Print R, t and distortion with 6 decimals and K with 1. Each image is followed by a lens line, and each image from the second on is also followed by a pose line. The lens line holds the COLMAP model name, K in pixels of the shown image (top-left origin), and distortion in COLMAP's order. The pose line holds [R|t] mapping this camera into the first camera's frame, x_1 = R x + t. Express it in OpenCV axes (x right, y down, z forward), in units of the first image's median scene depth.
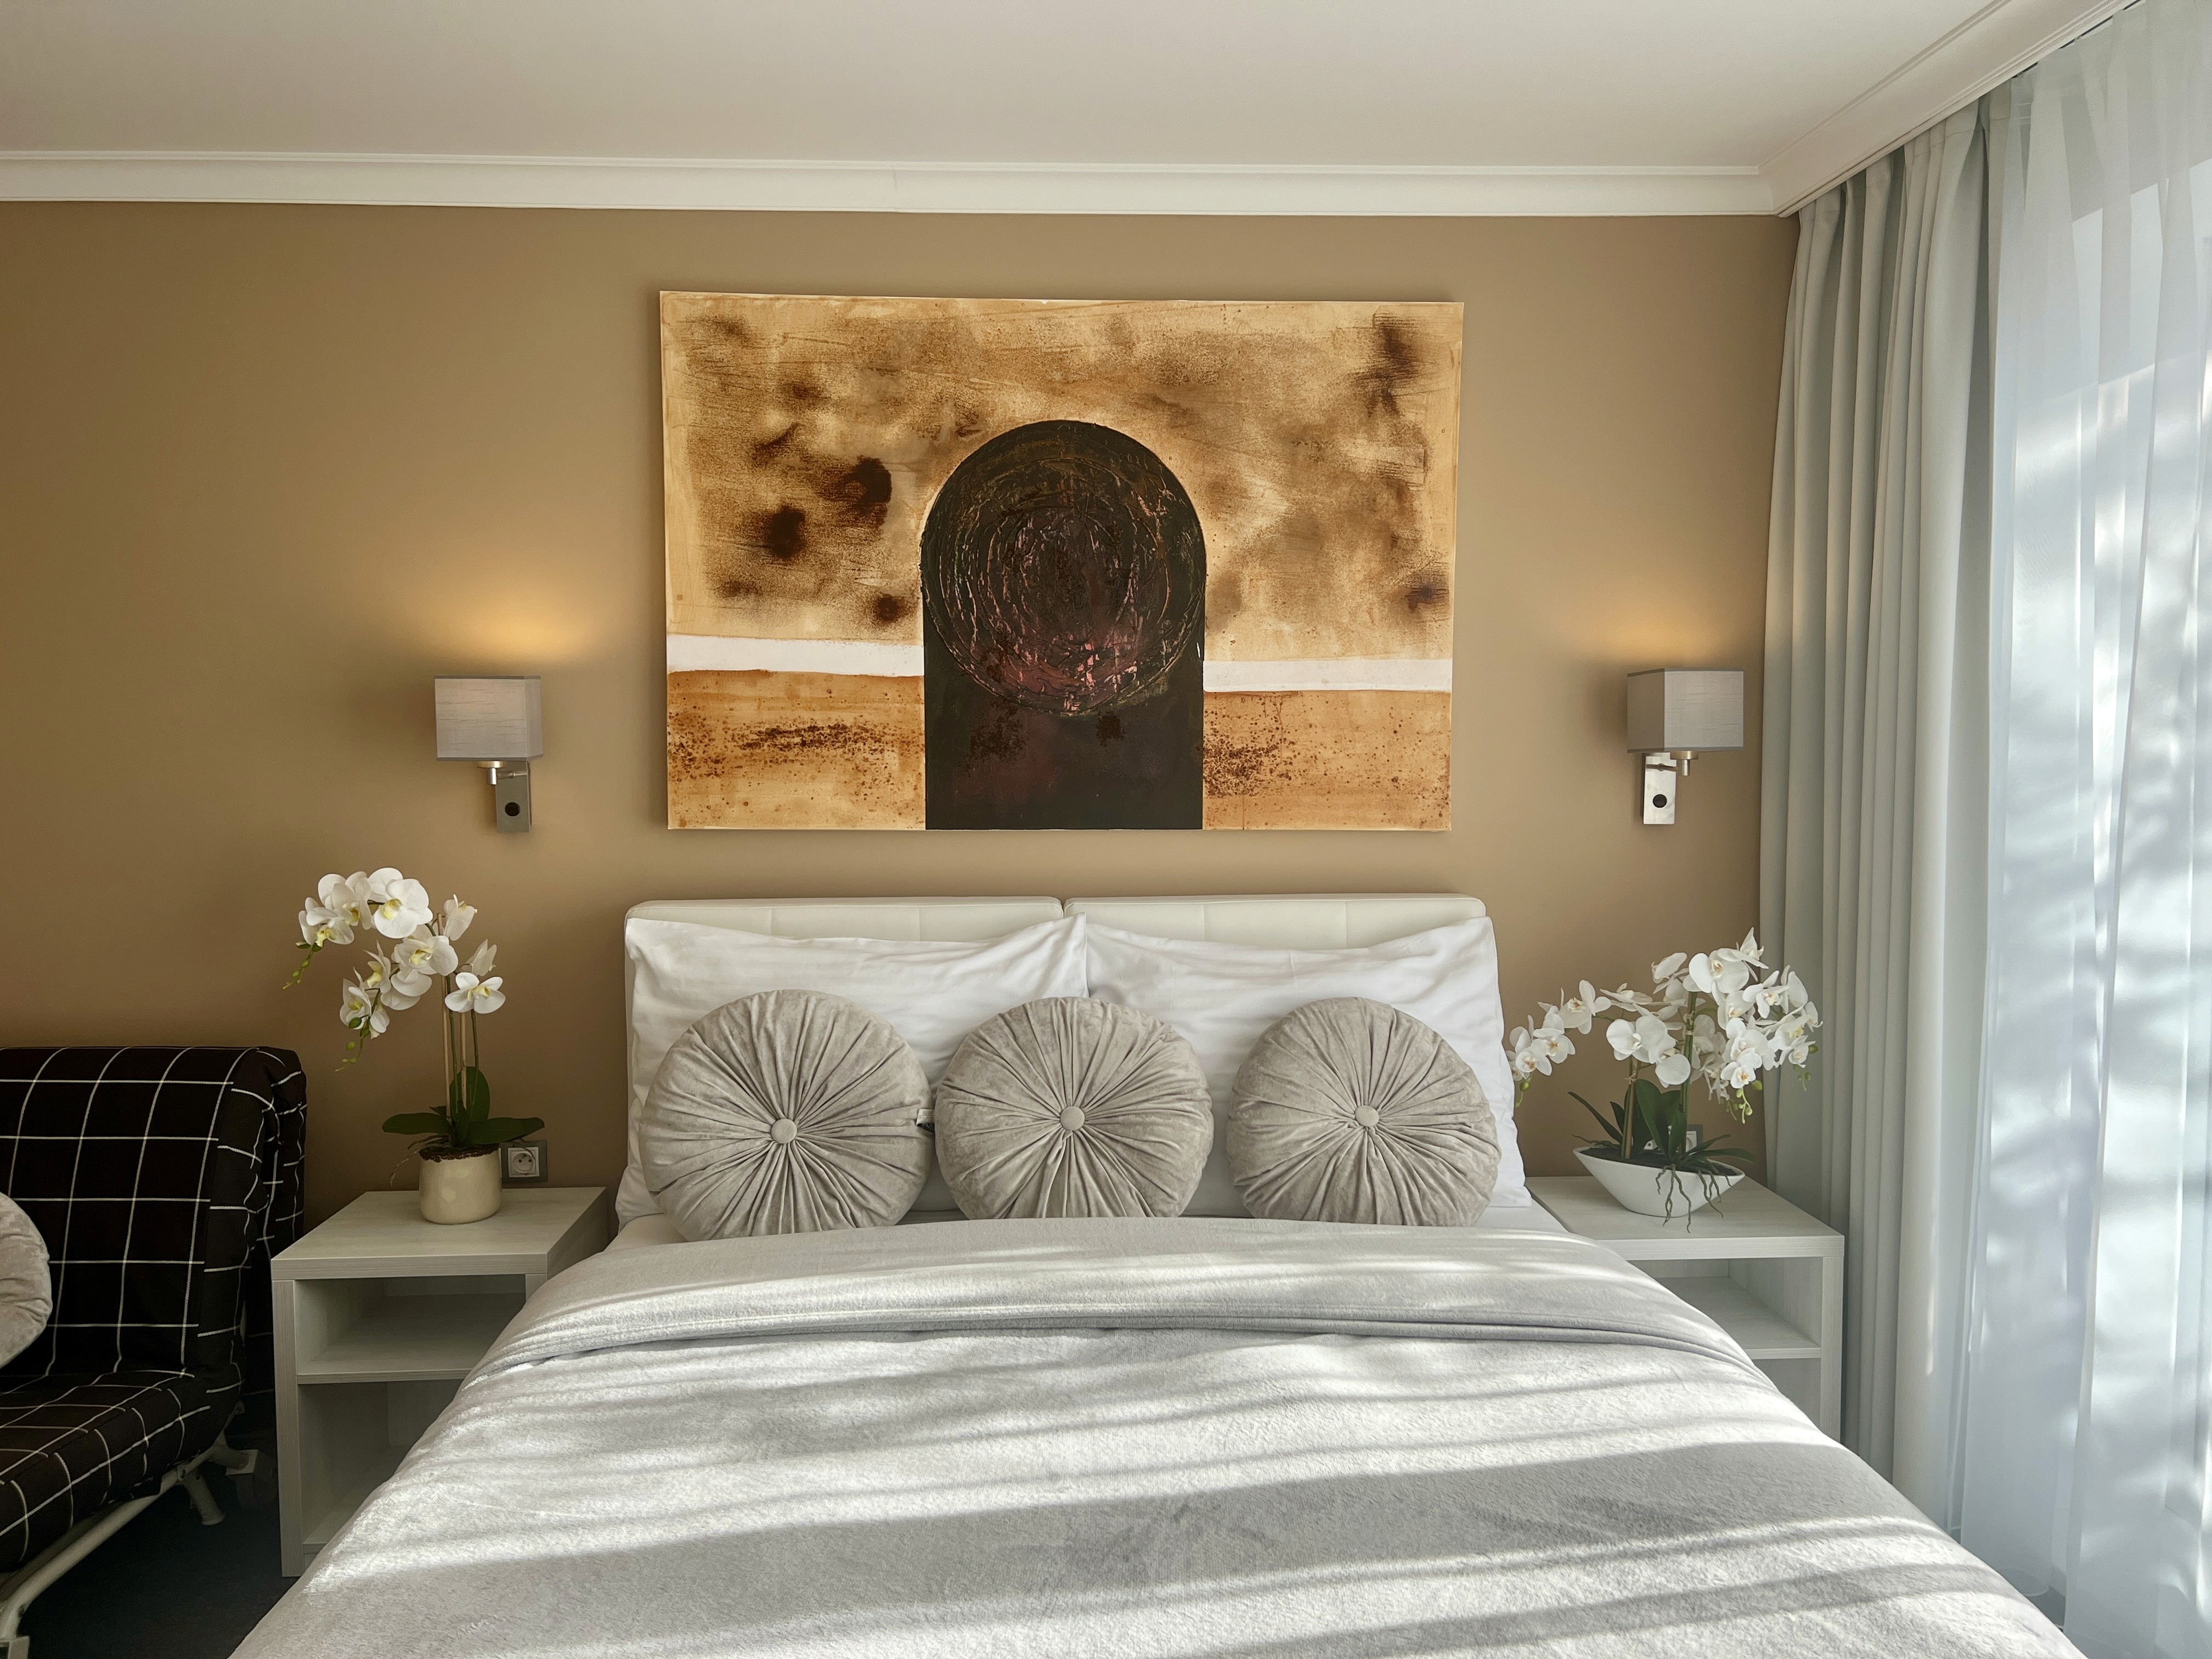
lens RADIAL K [[1637.8, 0, 1111.4], [0, 1637.8, 845.6], [0, 0, 1]] dist [0.049880, -0.048361]
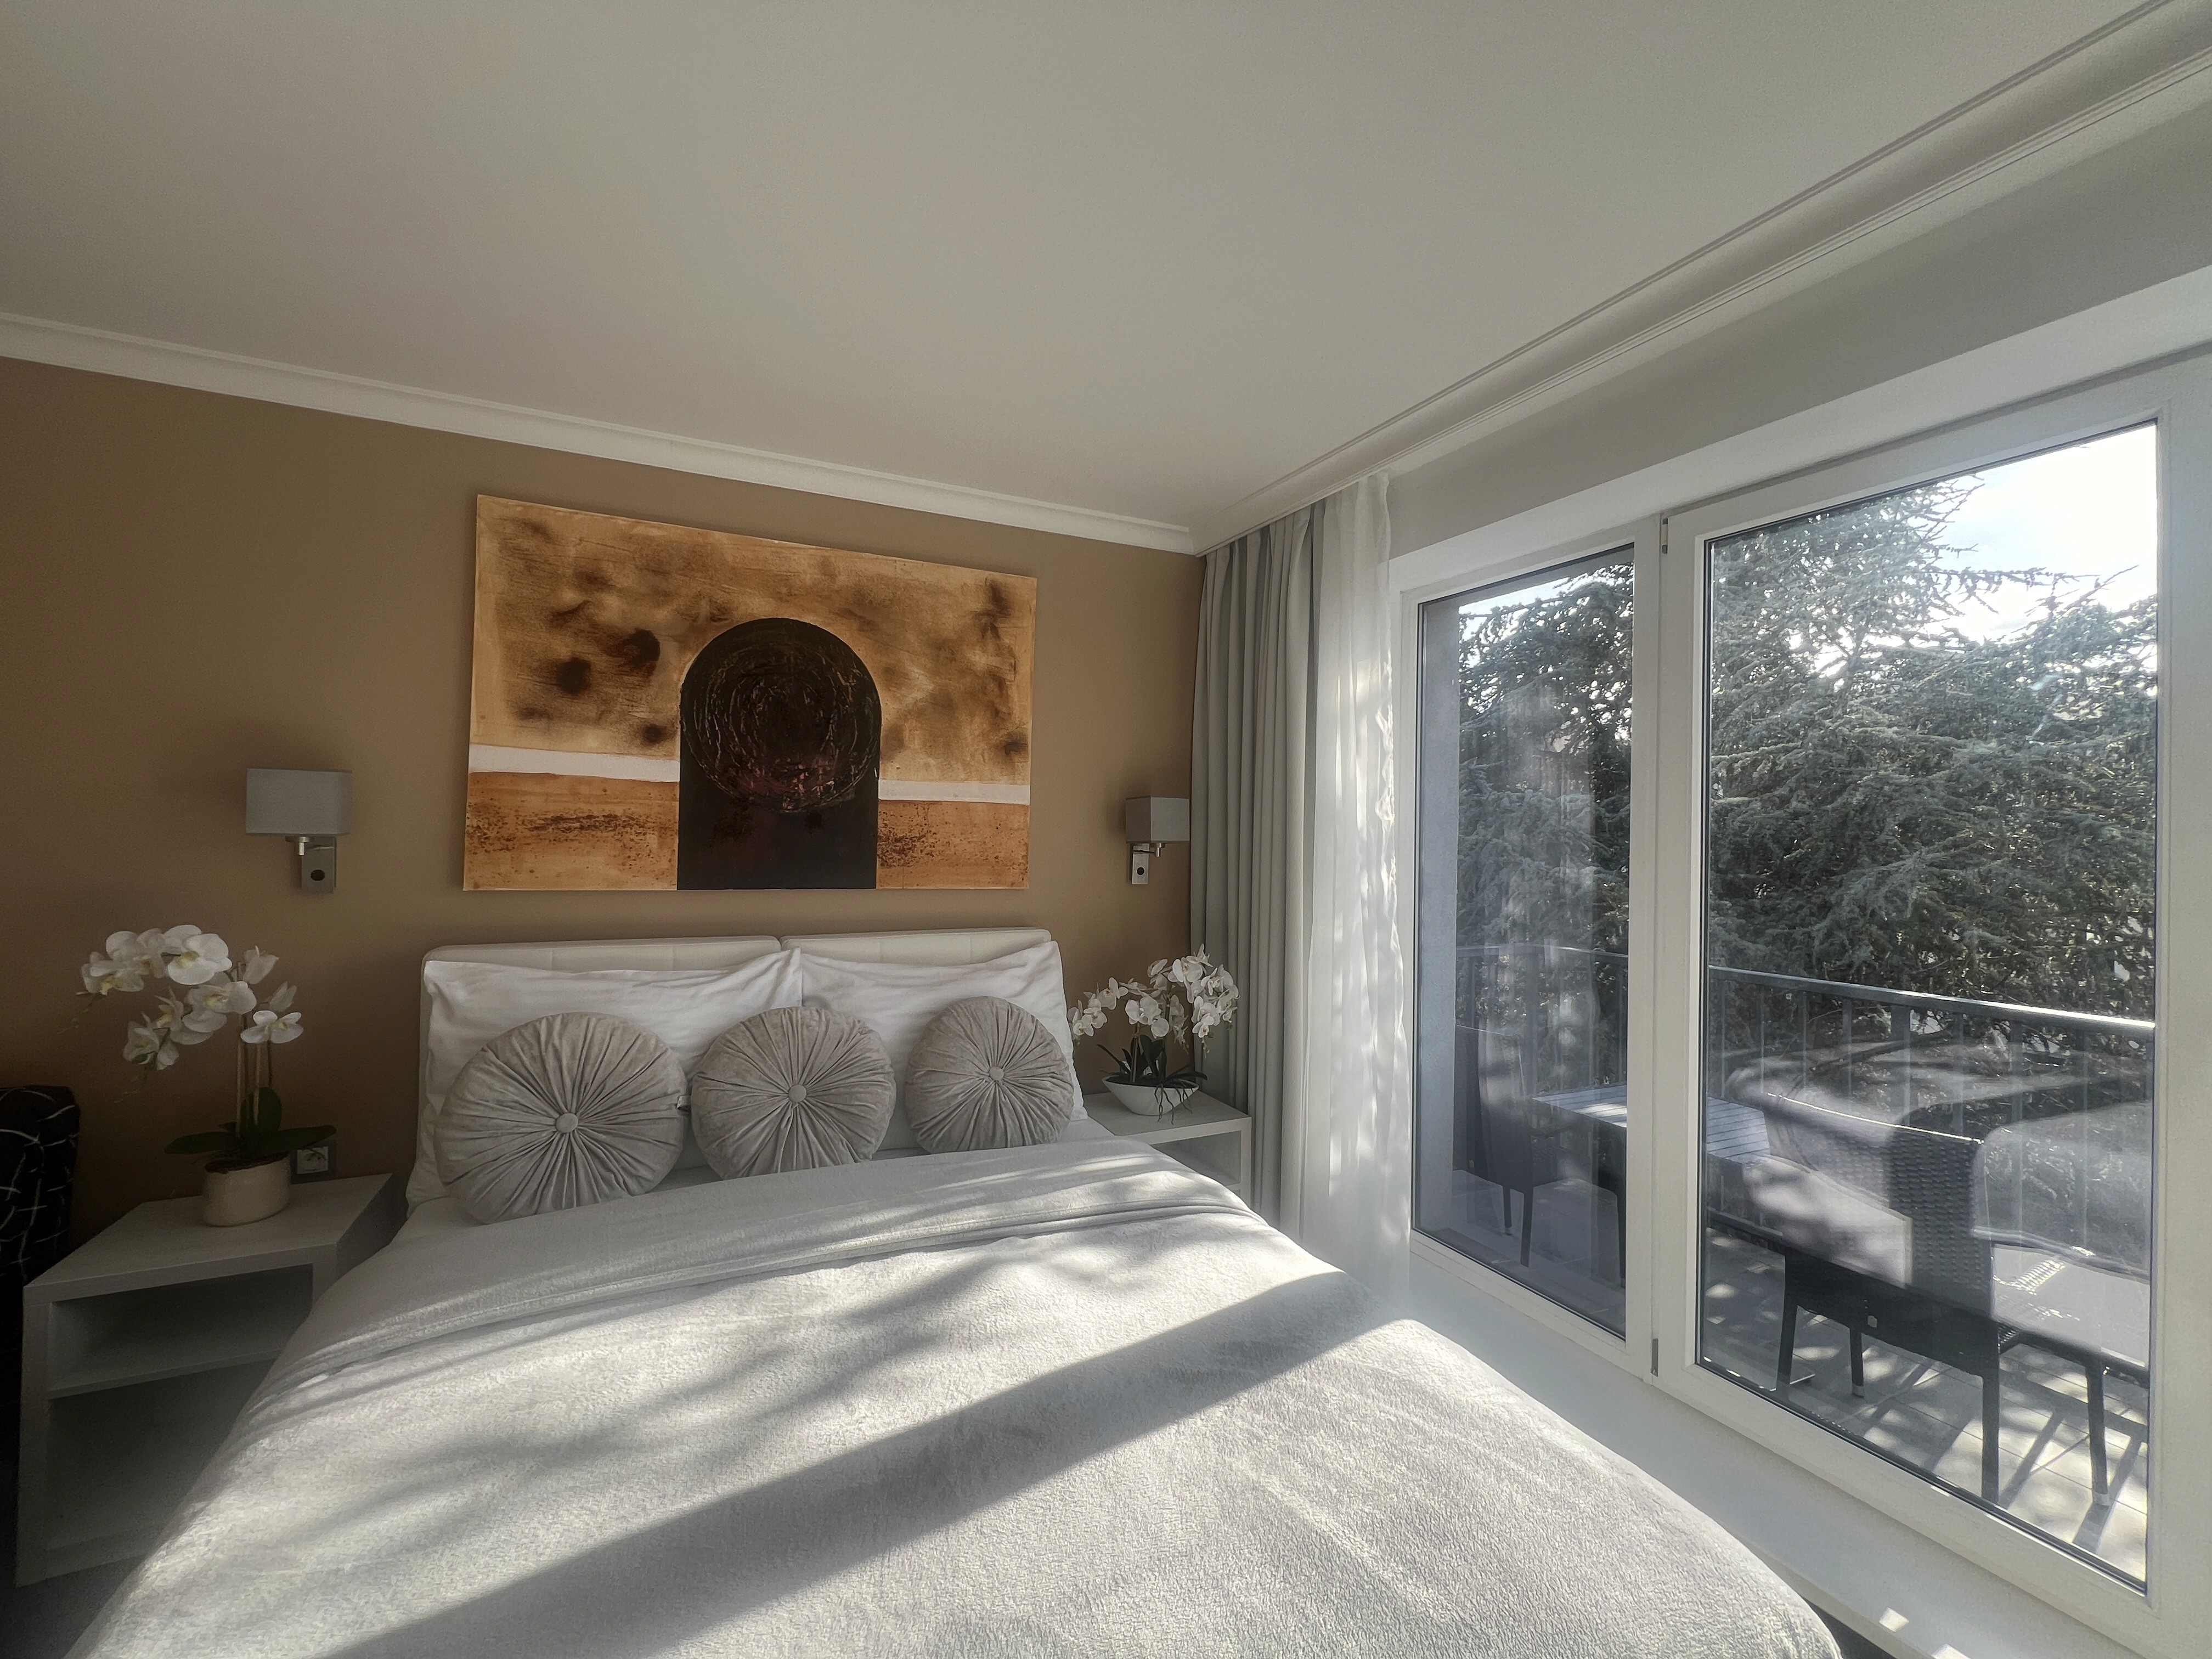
lens RADIAL K [[887.6, 0, 1105.8], [0, 887.6, 823.2], [0, 0, 1]] dist [-0.011932, 0.003347]
pose [[0.922870, 0.023119, 0.384418, -0.070518], [0.006233, 0.997169, -0.074934, -0.007815], [-0.385062, 0.071550, 0.920113, 0.153277]]
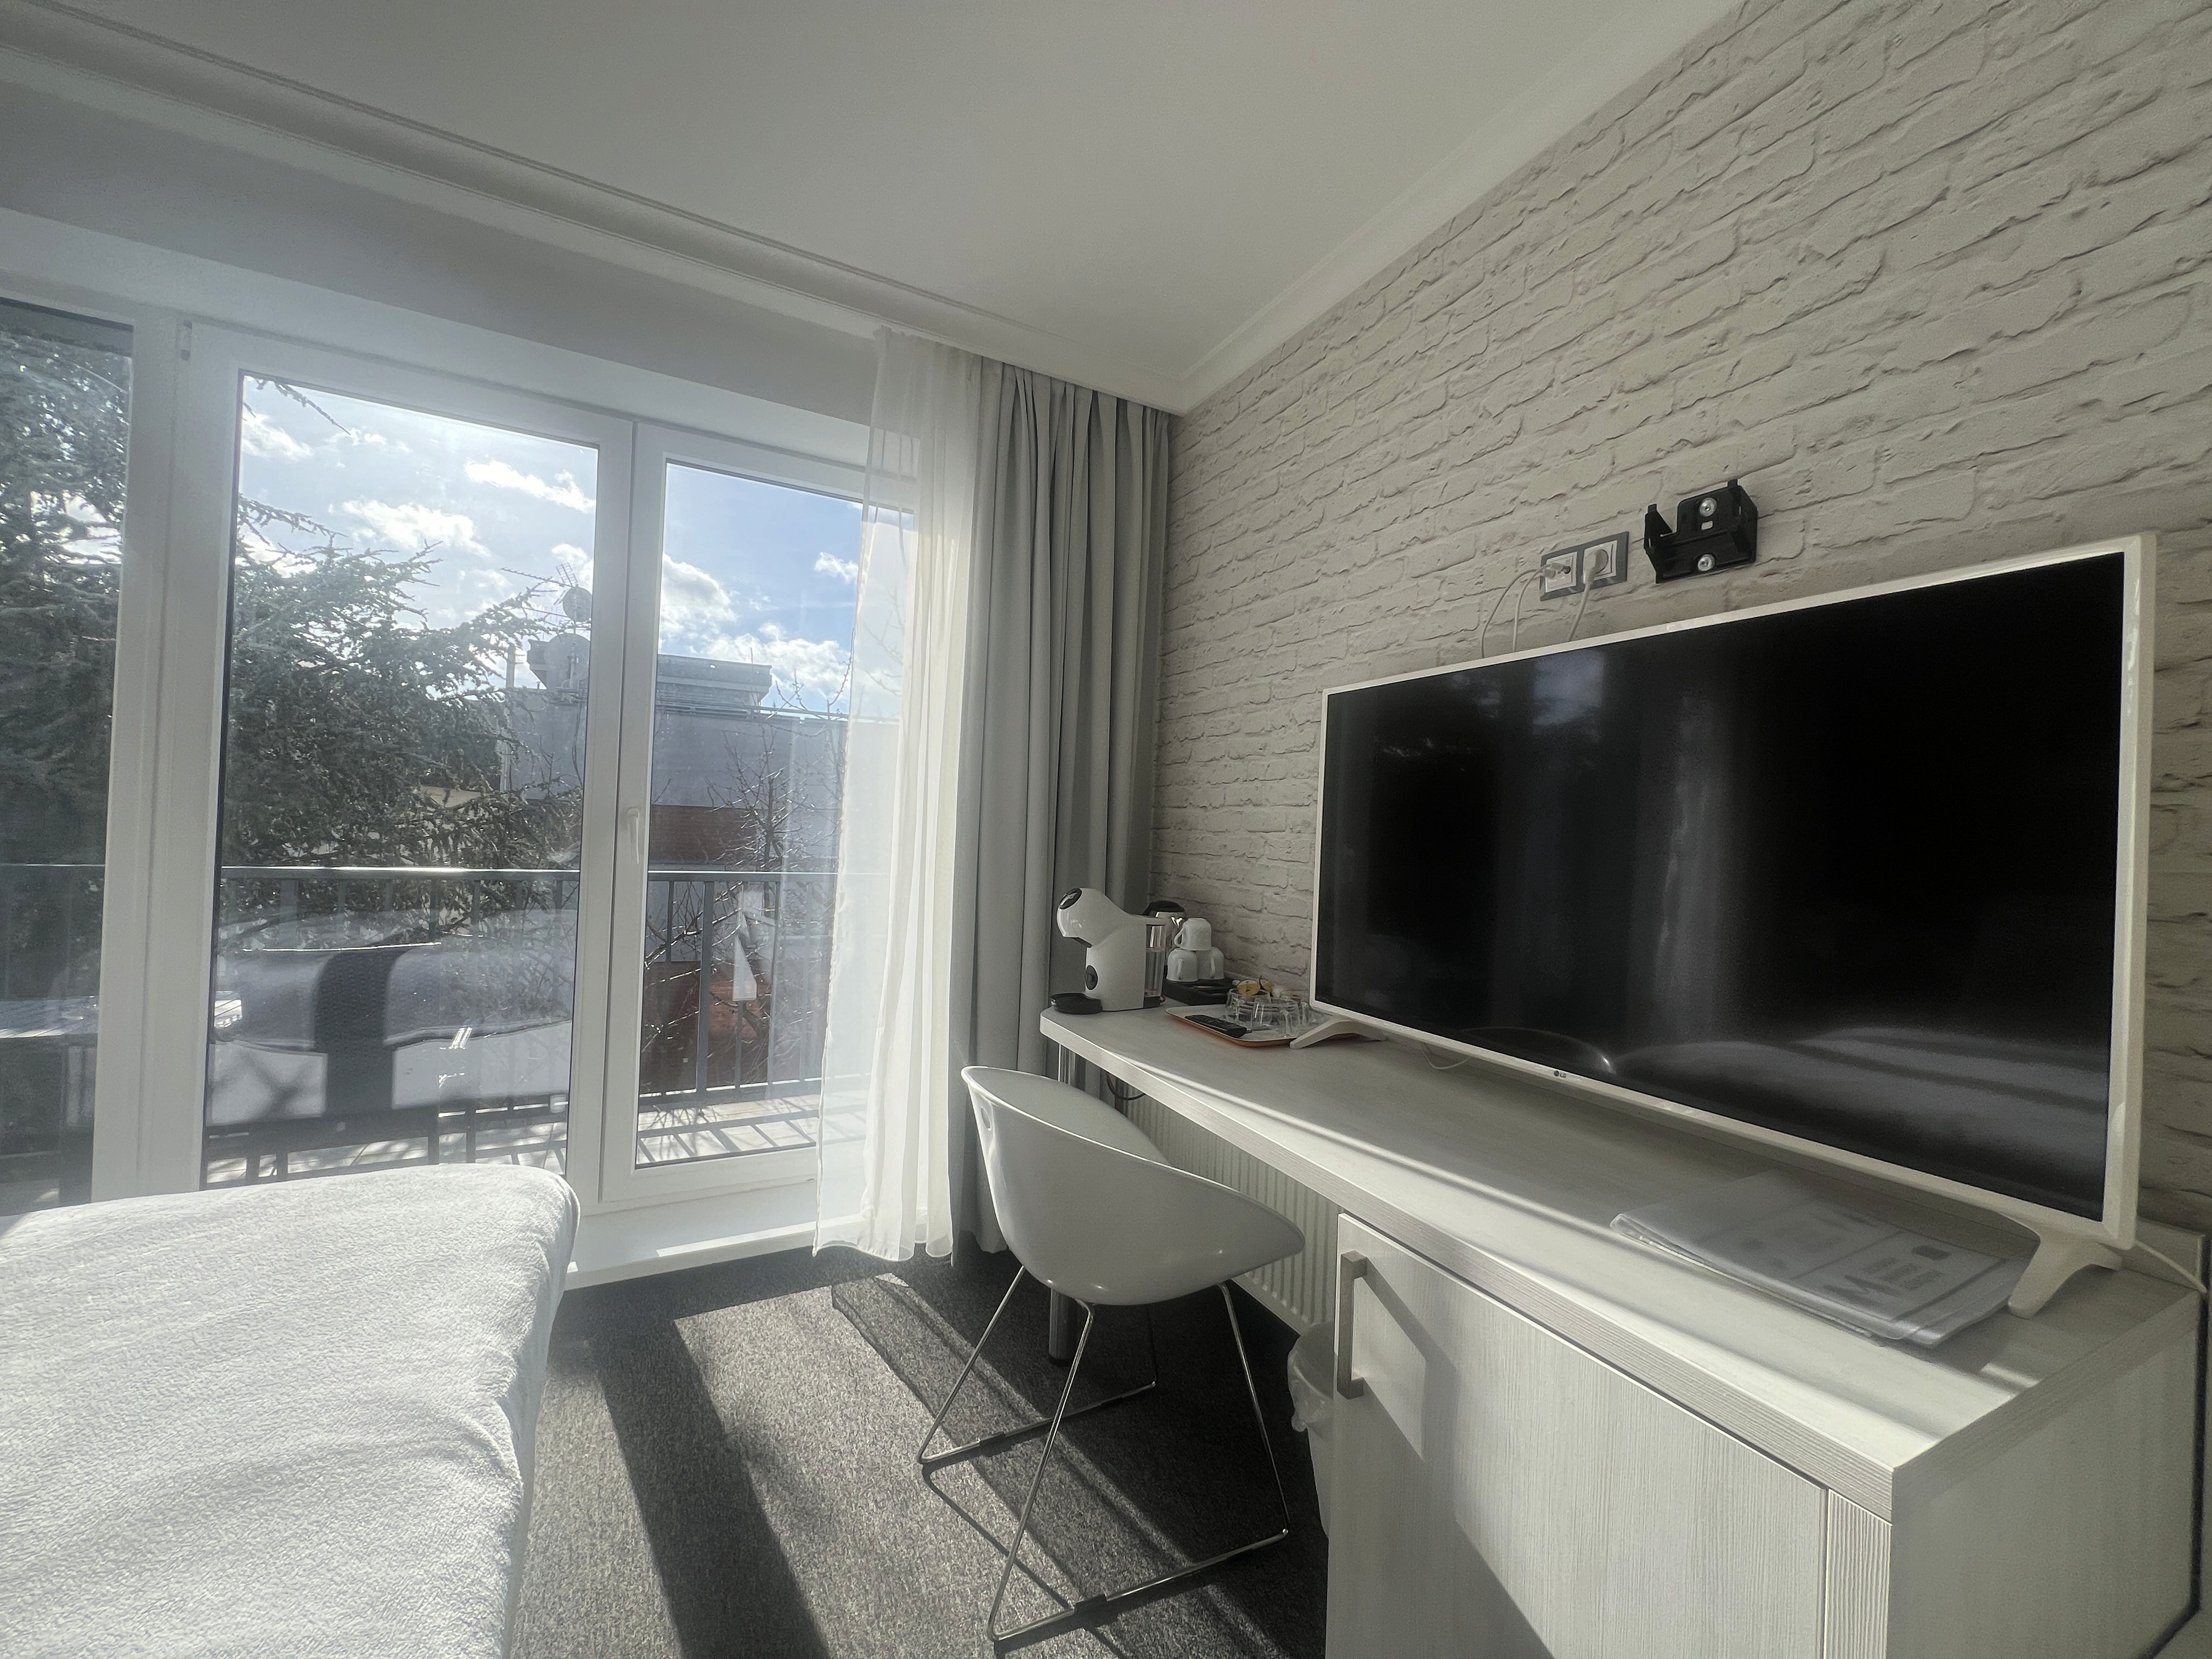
lens RADIAL K [[892.3, 0, 1091.4], [0, 892.3, 825.0], [0, 0, 1]] dist [0.002397, -0.000022]
pose [[-0.404346, -0.007757, 0.914573, -0.251124], [0.016461, 0.999740, 0.015757, 0.064159], [-0.914458, 0.021426, -0.404113, 0.291506]]
